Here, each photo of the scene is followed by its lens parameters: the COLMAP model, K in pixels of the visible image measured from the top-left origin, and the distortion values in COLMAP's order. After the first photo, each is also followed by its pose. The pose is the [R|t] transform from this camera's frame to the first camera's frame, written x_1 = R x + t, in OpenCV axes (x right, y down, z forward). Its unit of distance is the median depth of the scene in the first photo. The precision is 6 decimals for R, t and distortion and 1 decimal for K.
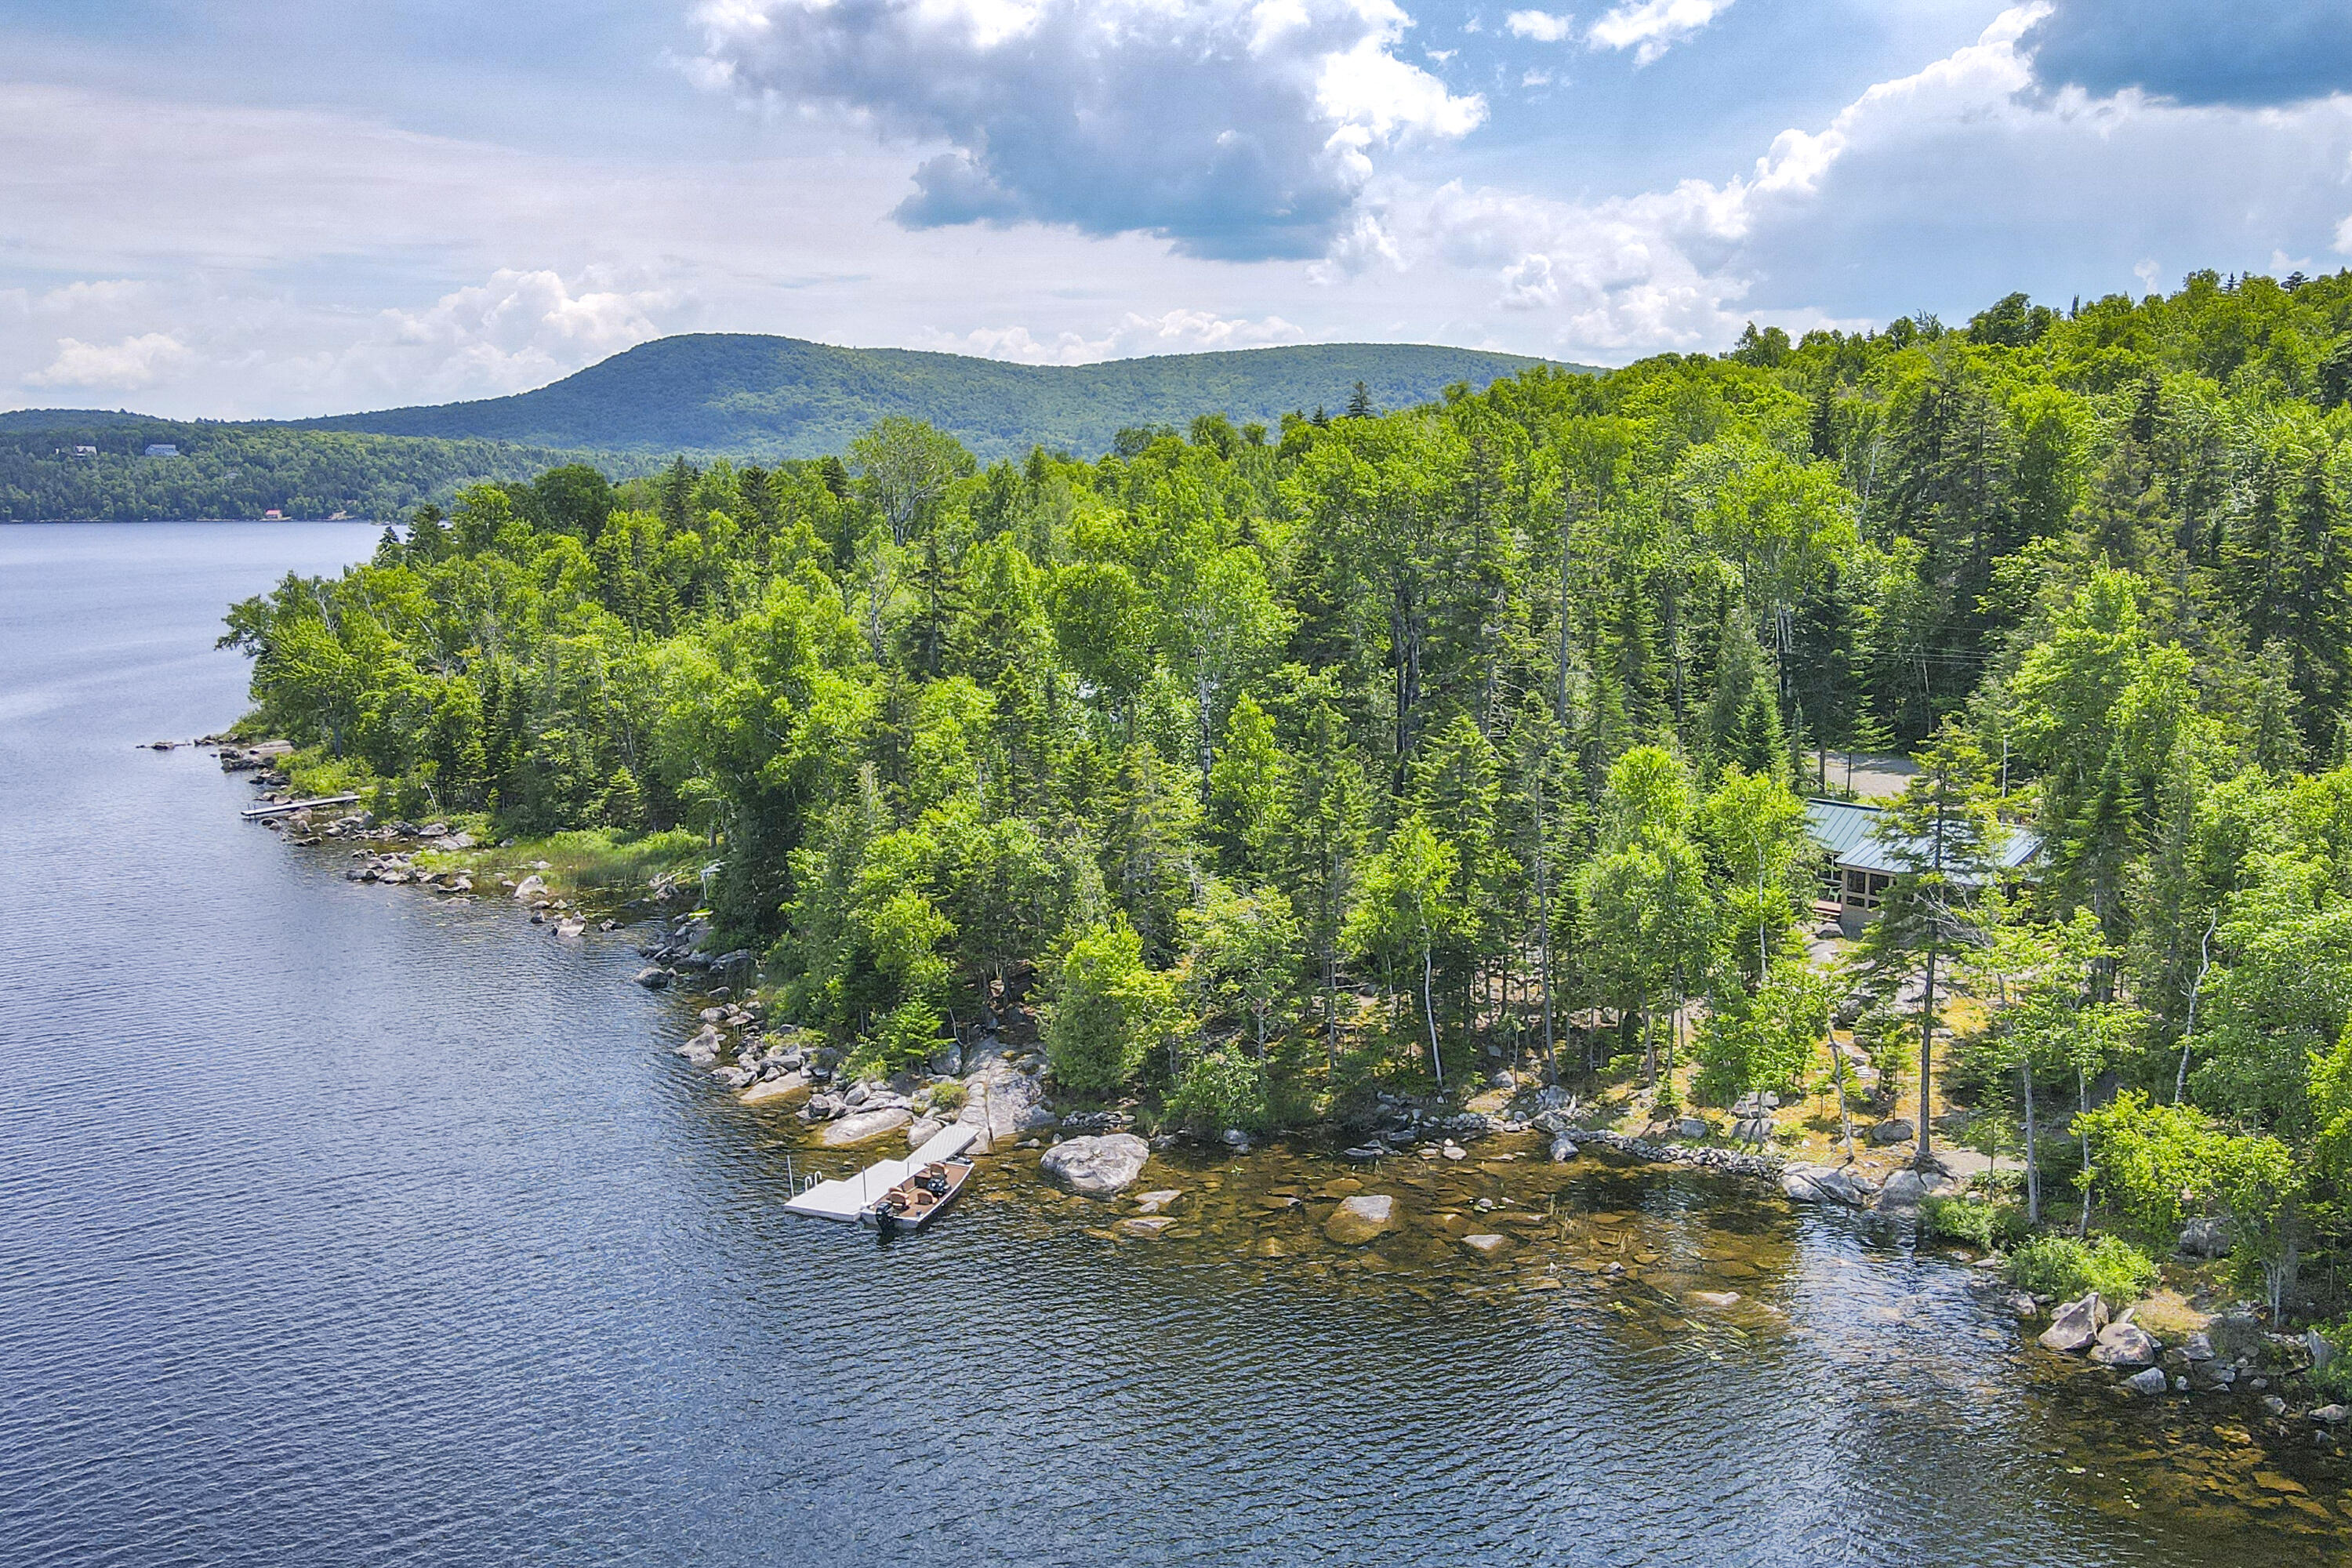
lens RADIAL K [[2055.8, 0, 1181.9], [0, 2055.8, 789.4], [0, 0, 1]] dist [-0.016203, 0.056258]
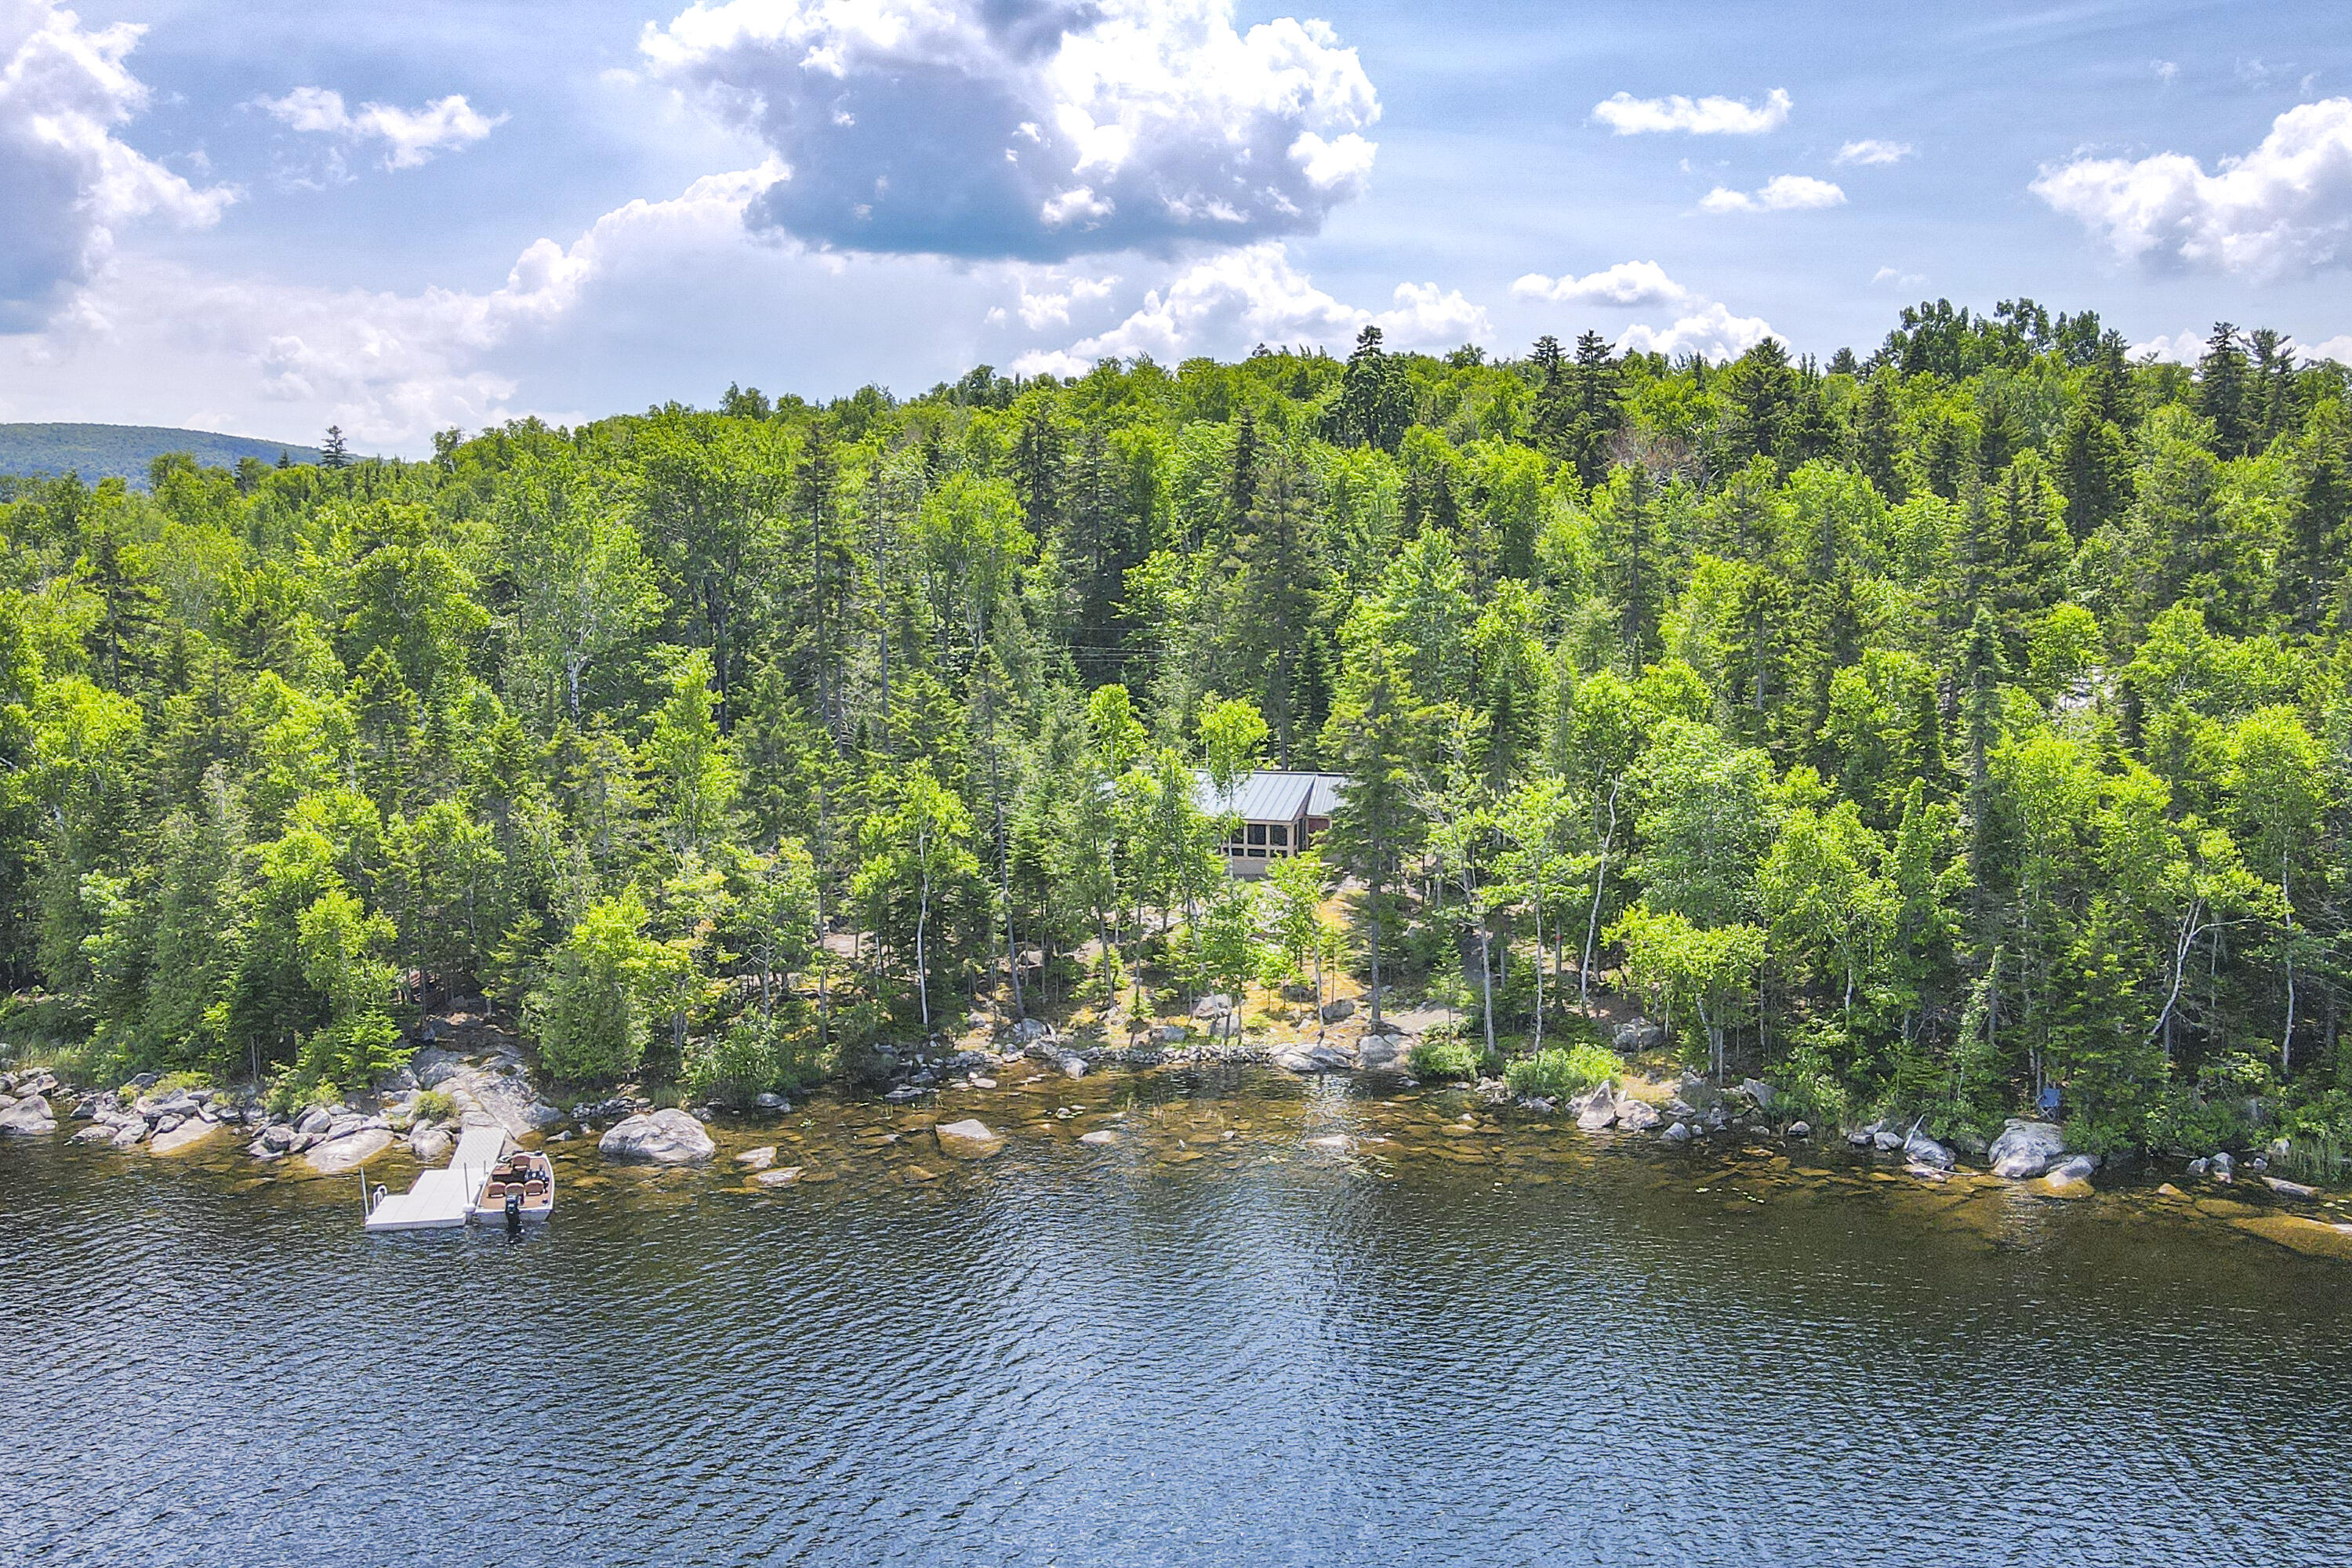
lens RADIAL K [[2055.8, 0, 1181.9], [0, 2055.8, 789.4], [0, 0, 1]] dist [-0.016203, 0.056258]
pose [[0.844959, -0.056118, 0.531879, -0.309806], [0.079924, 0.996562, -0.021823, 0.057298], [-0.528826, 0.060949, 0.846539, 0.059901]]
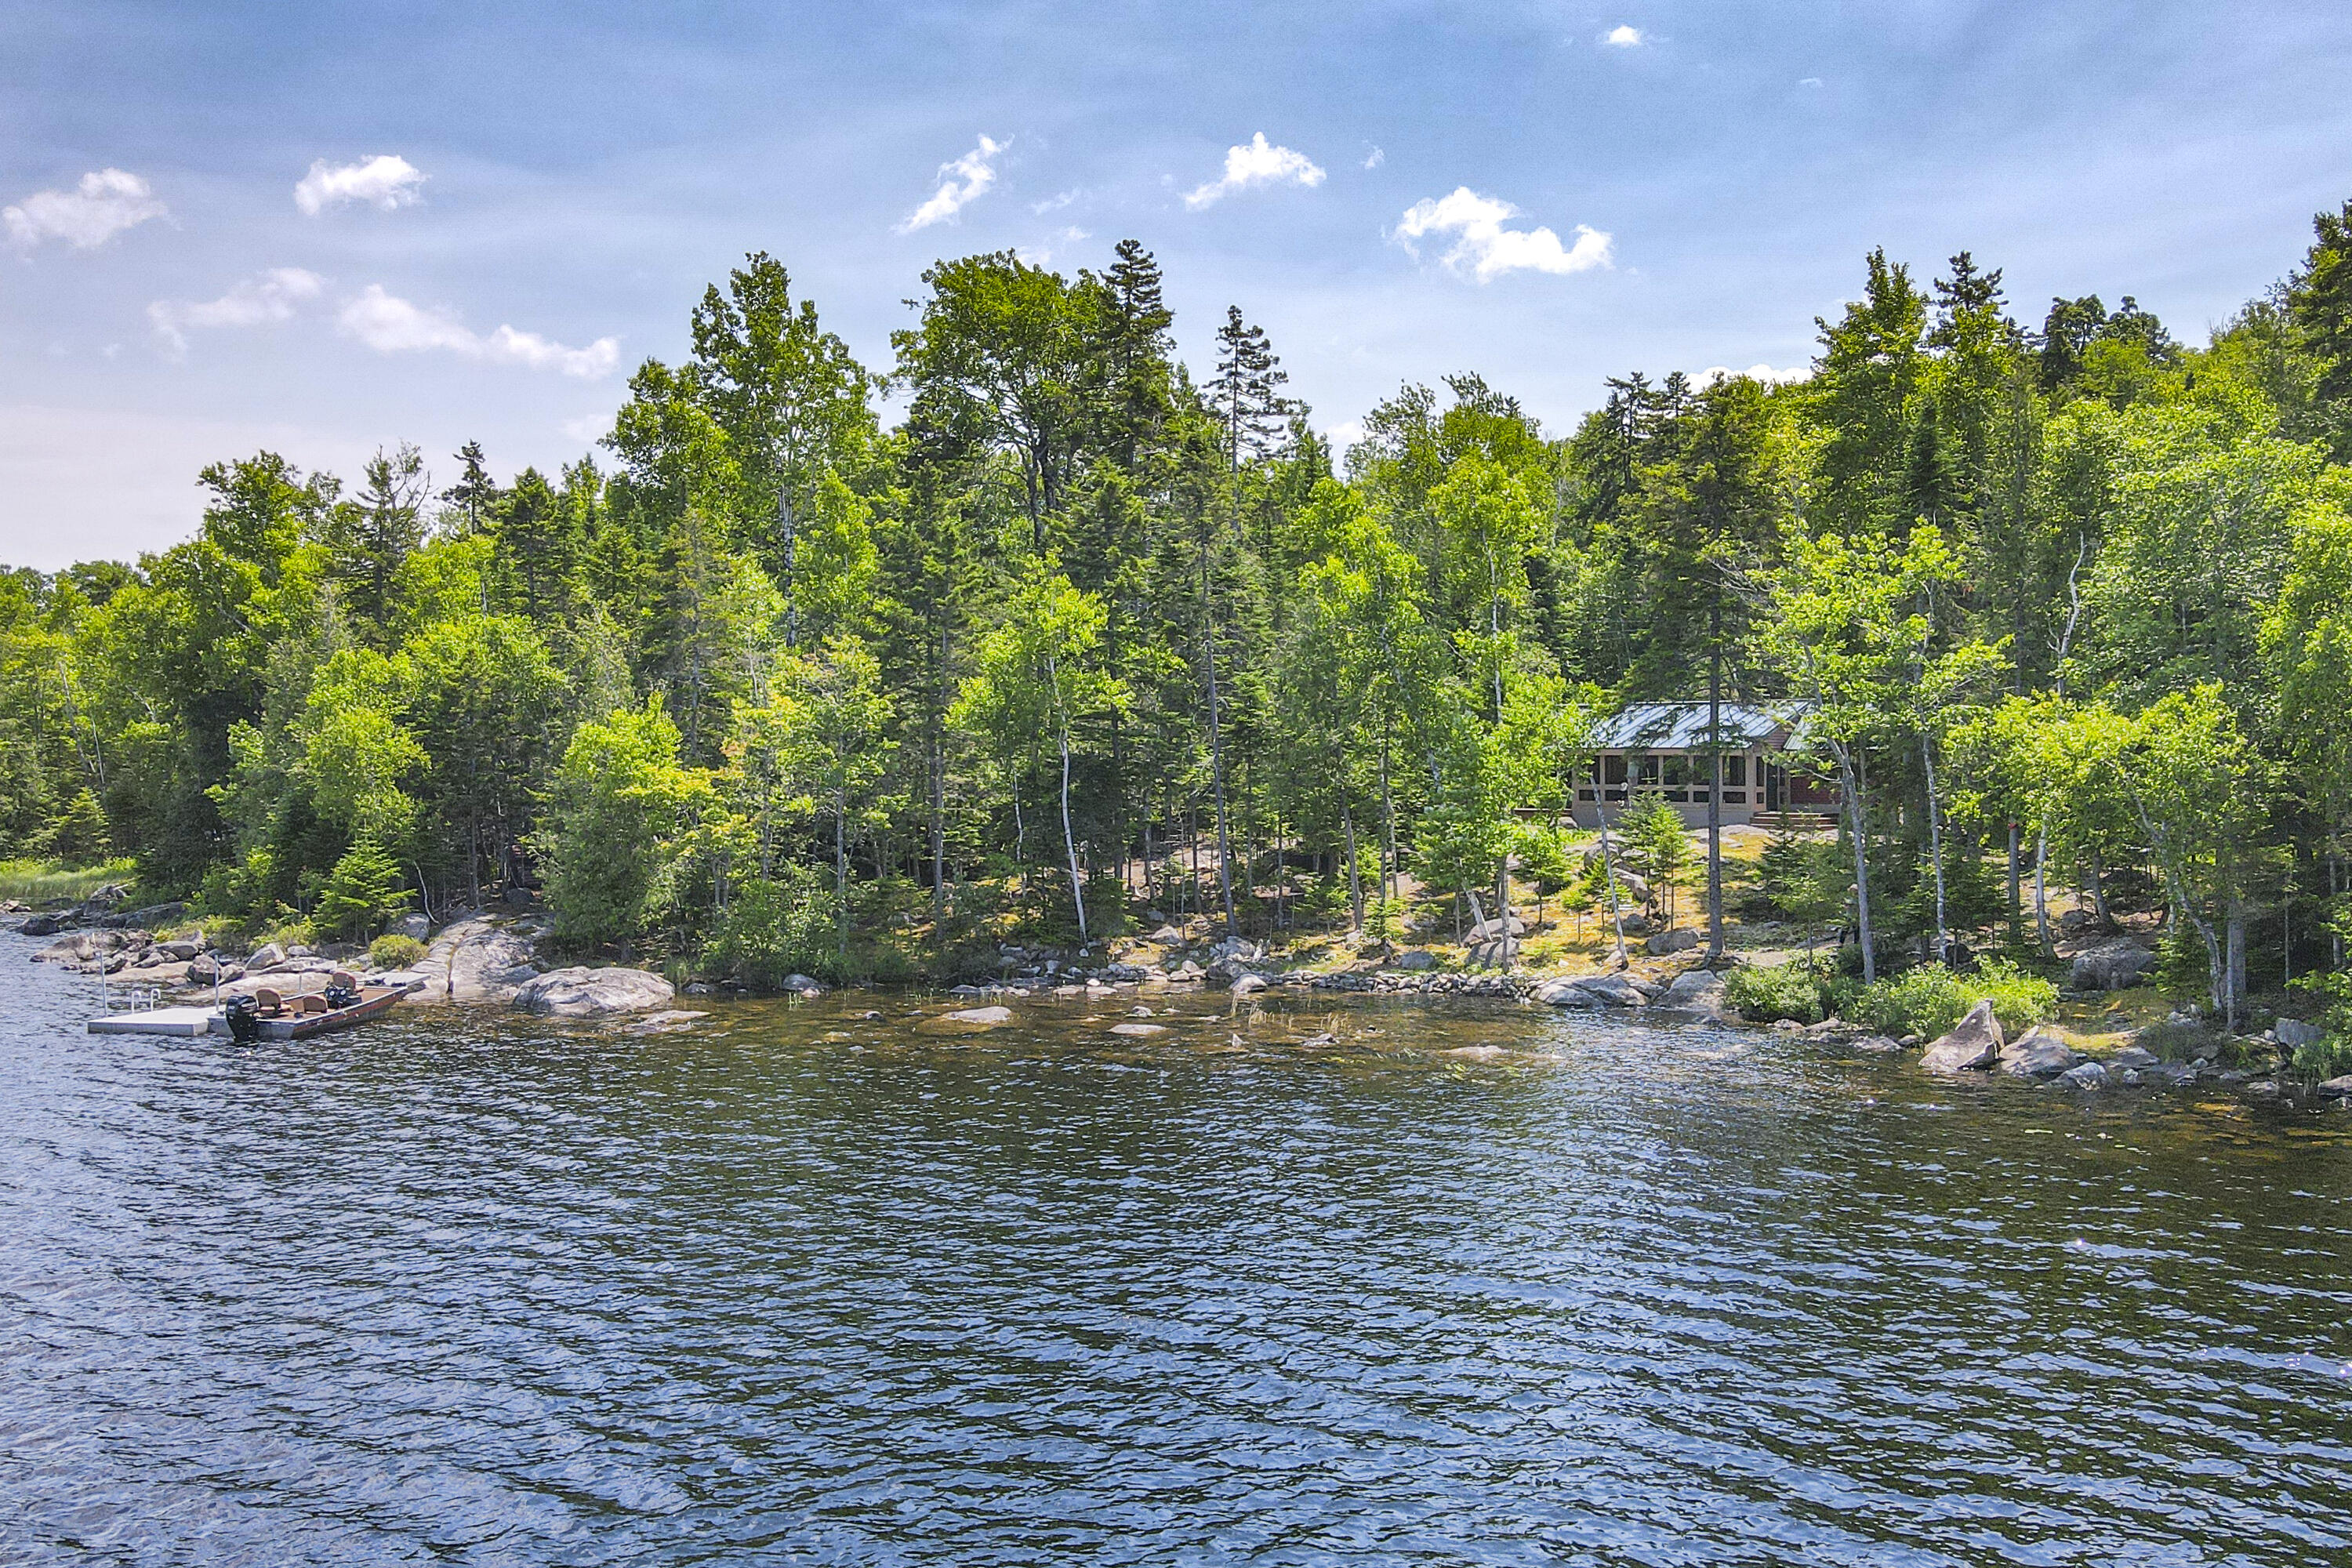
lens RADIAL K [[2083.9, 0, 1176.0], [0, 2083.9, 784.0], [0, 0, 1]] dist [0.004620, 0.008593]
pose [[0.988019, 0.008550, 0.154094, 0.041772], [0.014313, 0.989084, -0.146654, 0.203604], [-0.153666, 0.147103, 0.977112, 0.245053]]
